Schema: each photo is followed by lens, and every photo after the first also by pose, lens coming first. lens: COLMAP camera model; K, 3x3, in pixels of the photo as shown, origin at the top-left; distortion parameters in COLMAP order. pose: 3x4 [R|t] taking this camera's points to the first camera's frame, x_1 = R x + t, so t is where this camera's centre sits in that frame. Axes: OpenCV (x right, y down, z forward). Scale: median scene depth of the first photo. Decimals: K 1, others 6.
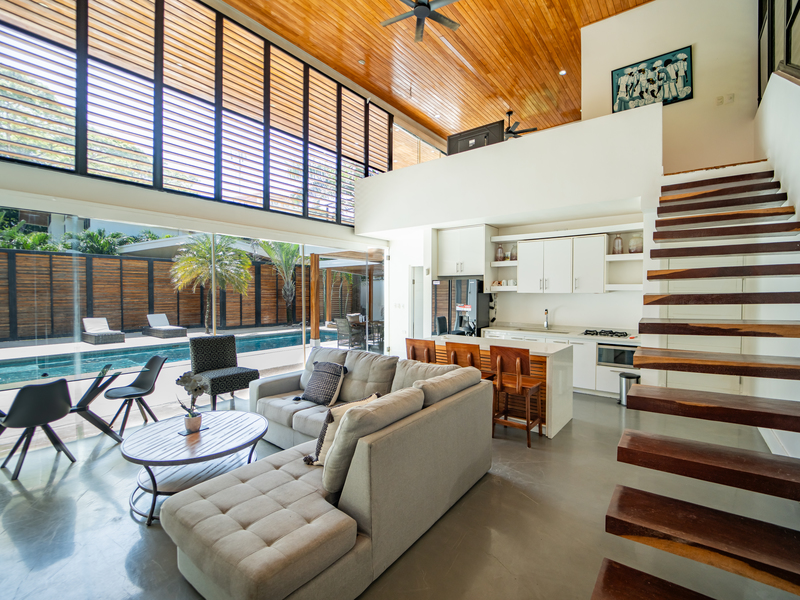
lens RADIAL K [[364.4, 0, 398.0], [0, 364.4, 301.6], [0, 0, 1]] dist [-0.025193, -0.000140]
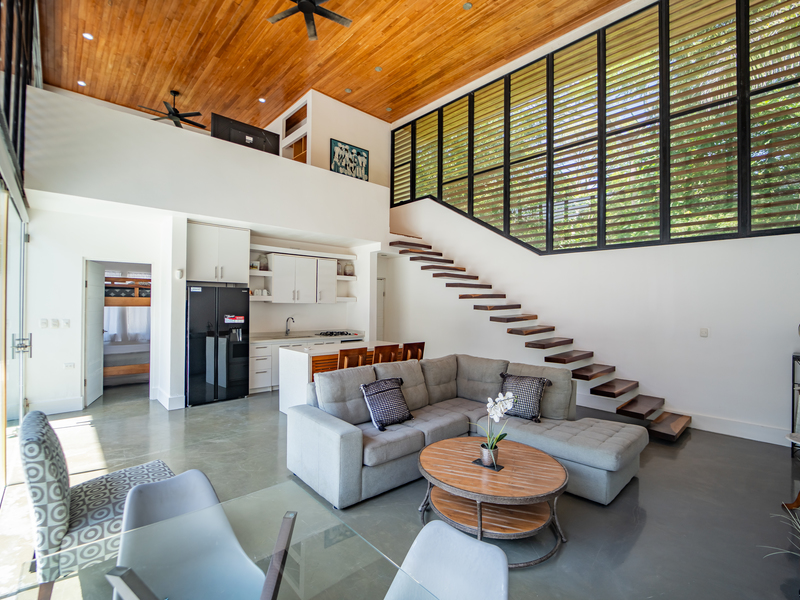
lens RADIAL K [[377.0, 0, 392.0], [0, 377.0, 301.0], [0, 0, 1]] dist [0.000720, -0.008092]
pose [[0.172432, 0.008858, 0.984982, -0.751787], [0.013575, 0.999843, -0.011368, -0.013777], [-0.984928, 0.015331, 0.172285, 0.536896]]
